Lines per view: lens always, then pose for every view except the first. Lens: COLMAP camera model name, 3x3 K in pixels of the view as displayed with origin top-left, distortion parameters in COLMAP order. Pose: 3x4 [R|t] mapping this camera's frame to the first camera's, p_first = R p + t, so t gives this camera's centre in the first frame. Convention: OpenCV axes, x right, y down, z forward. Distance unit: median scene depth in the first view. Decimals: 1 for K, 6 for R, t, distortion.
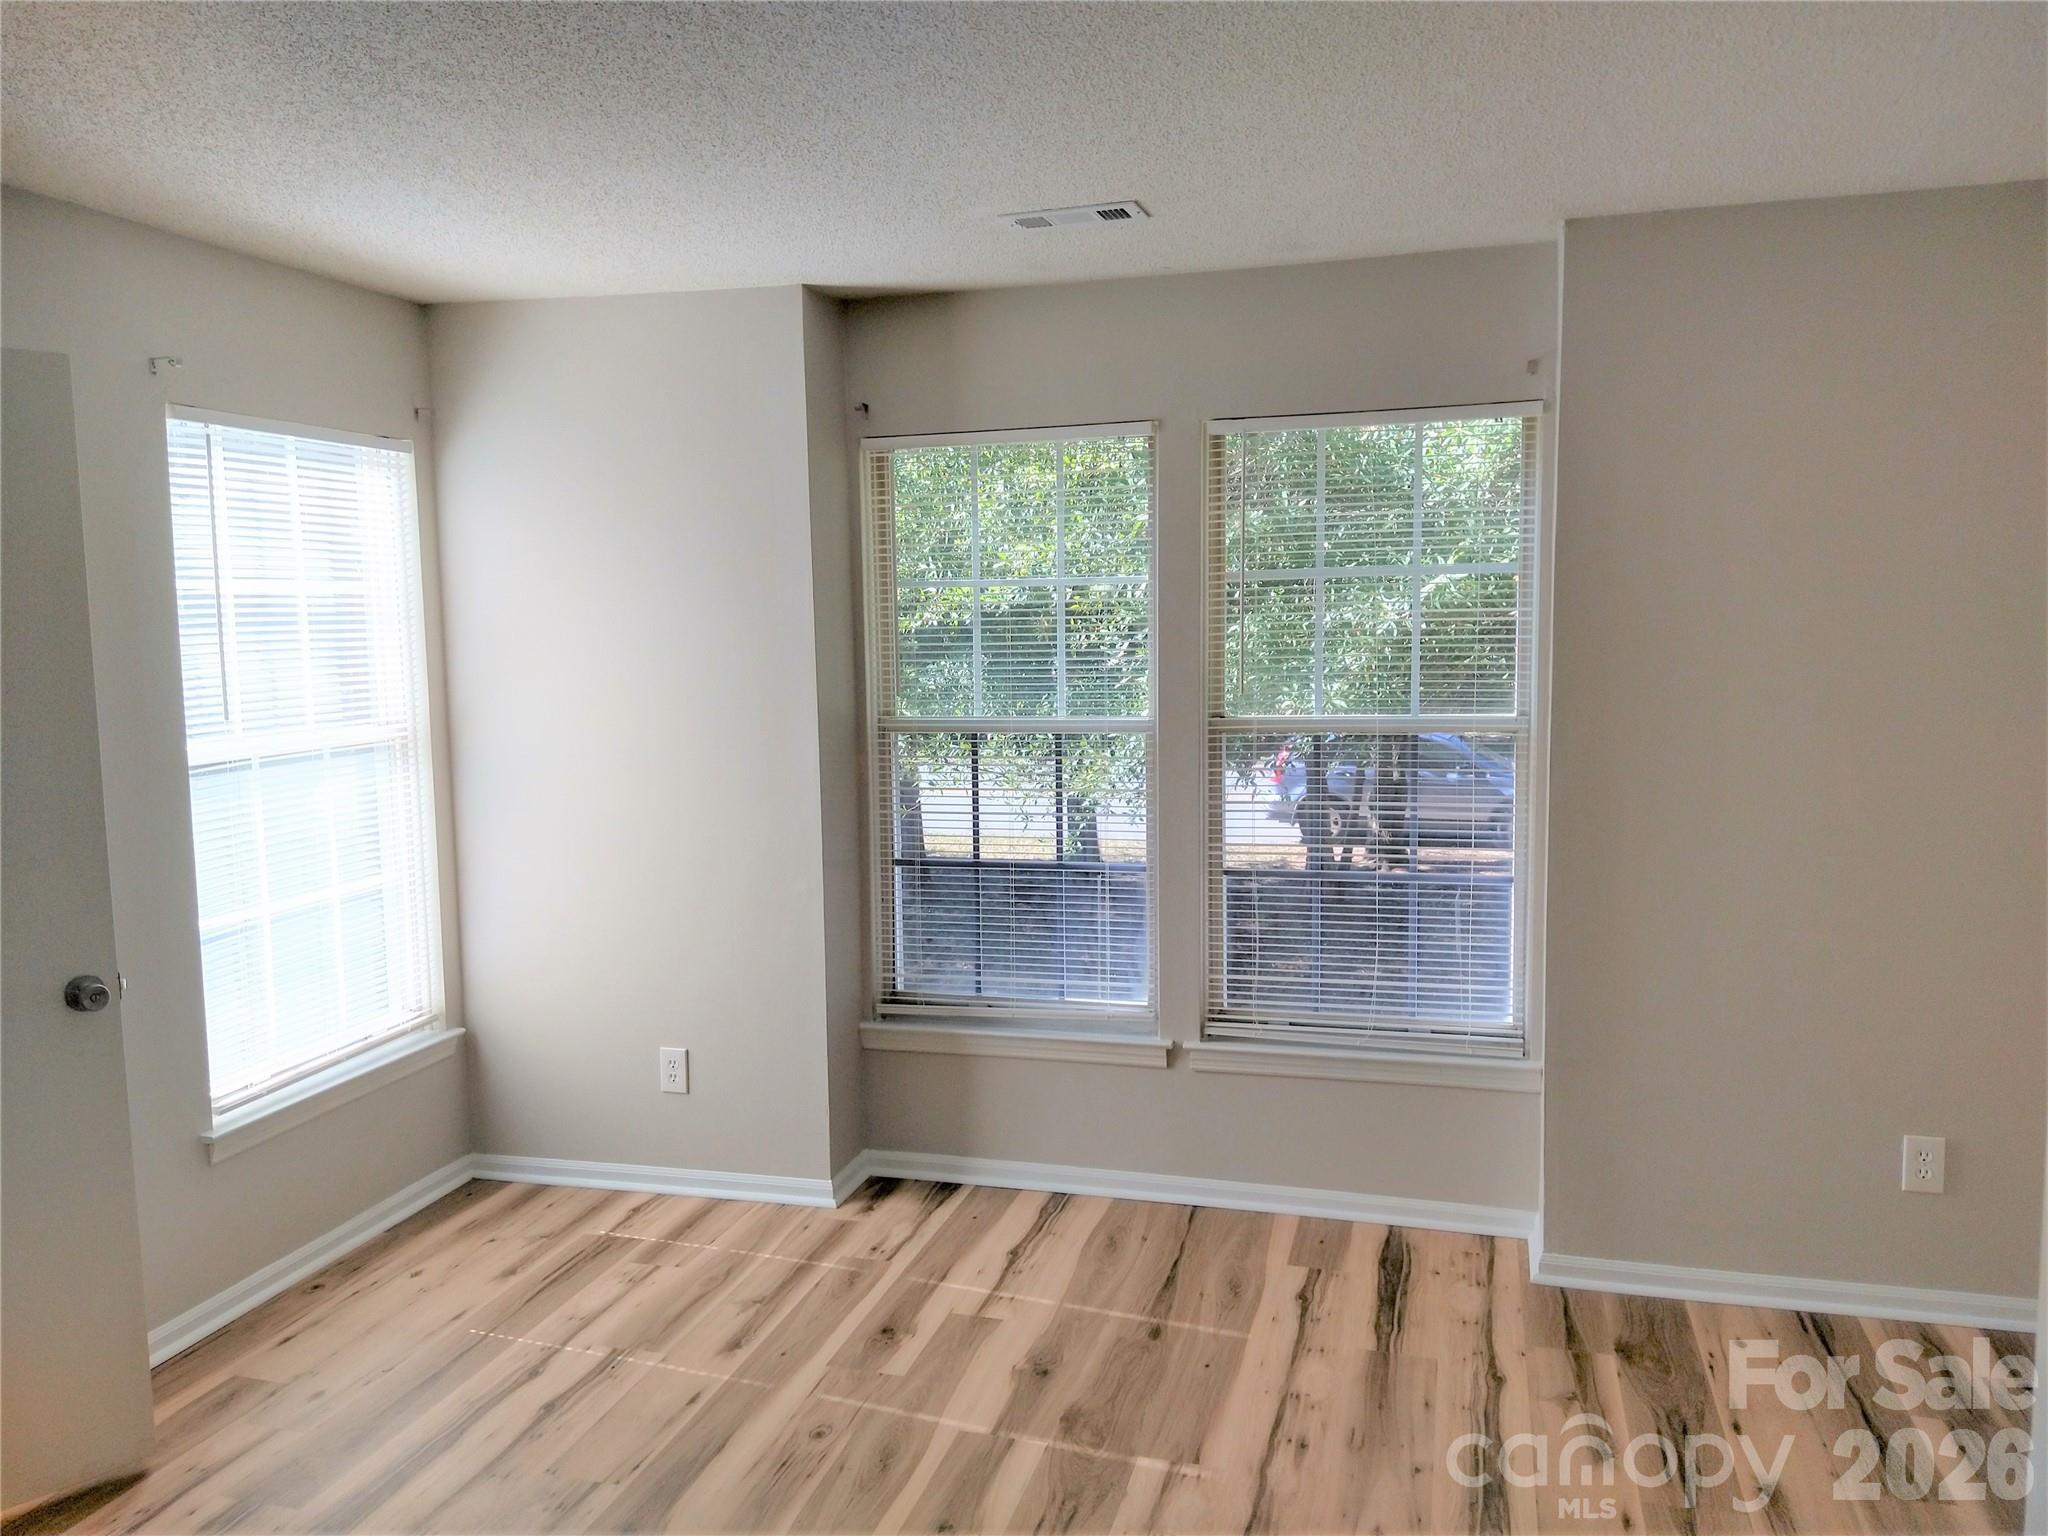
lens RADIAL K [[1524.4, 0, 1031.0], [0, 1524.4, 774.6], [0, 0, 1]] dist [0.124248, -0.184691]
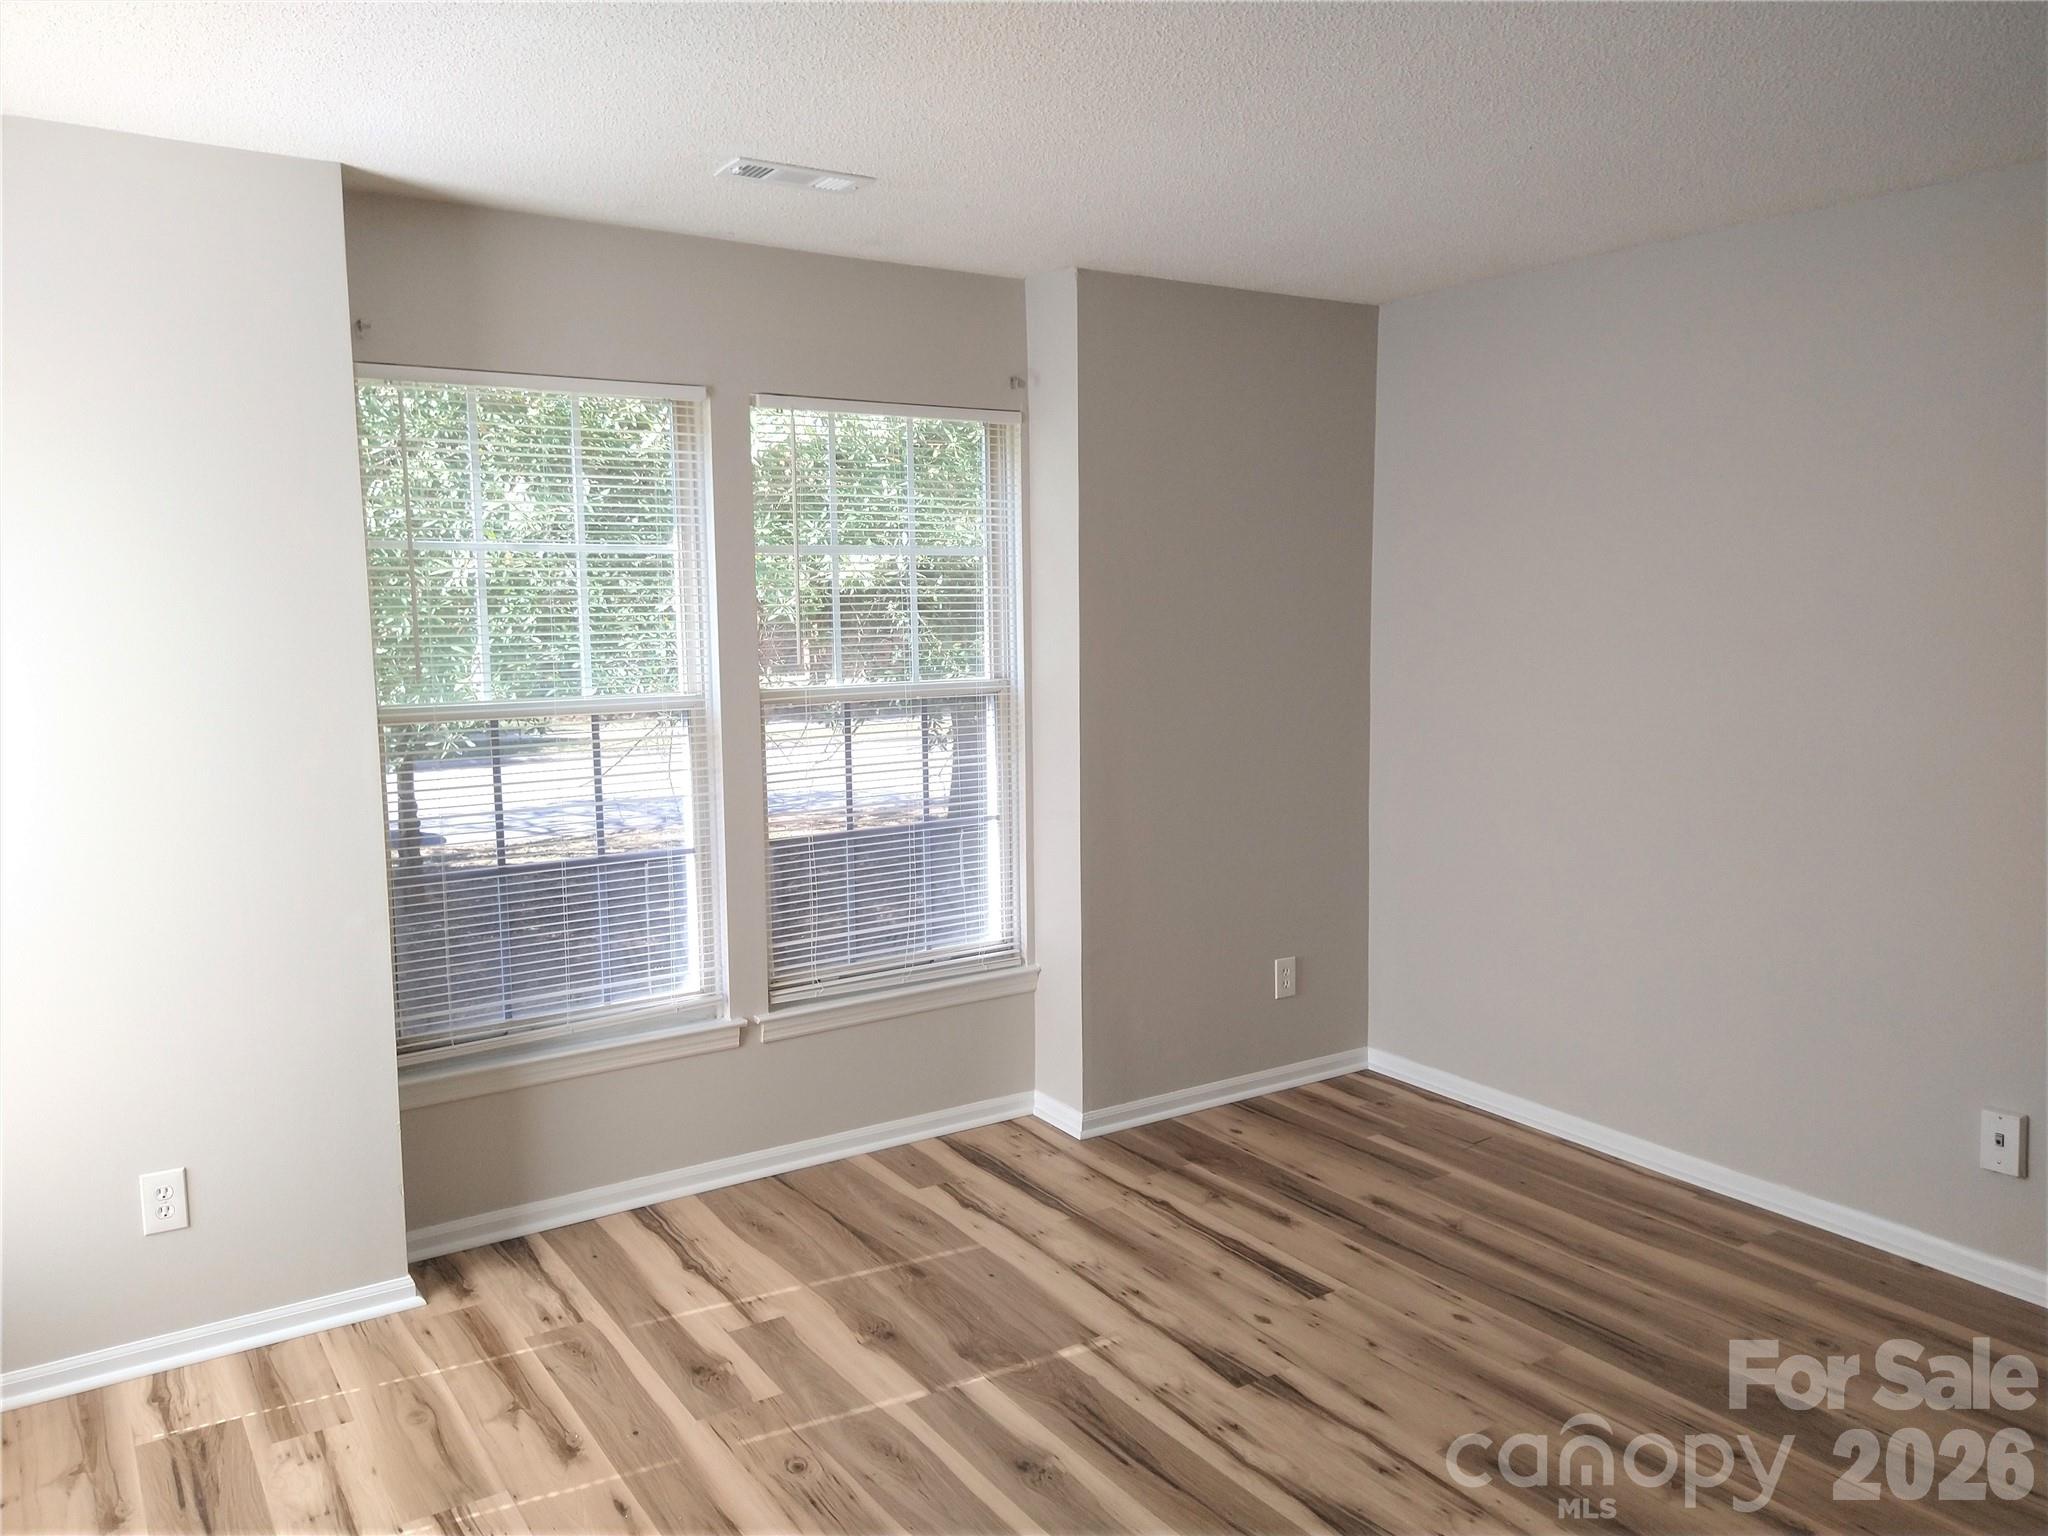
lens RADIAL K [[1524.4, 0, 1031.0], [0, 1524.4, 774.6], [0, 0, 1]] dist [0.124248, -0.184691]
pose [[0.644504, -0.077380, 0.760675, -0.554614], [0.077228, 0.996366, 0.035922, -0.004567], [-0.760691, 0.035594, 0.648138, 0.220134]]
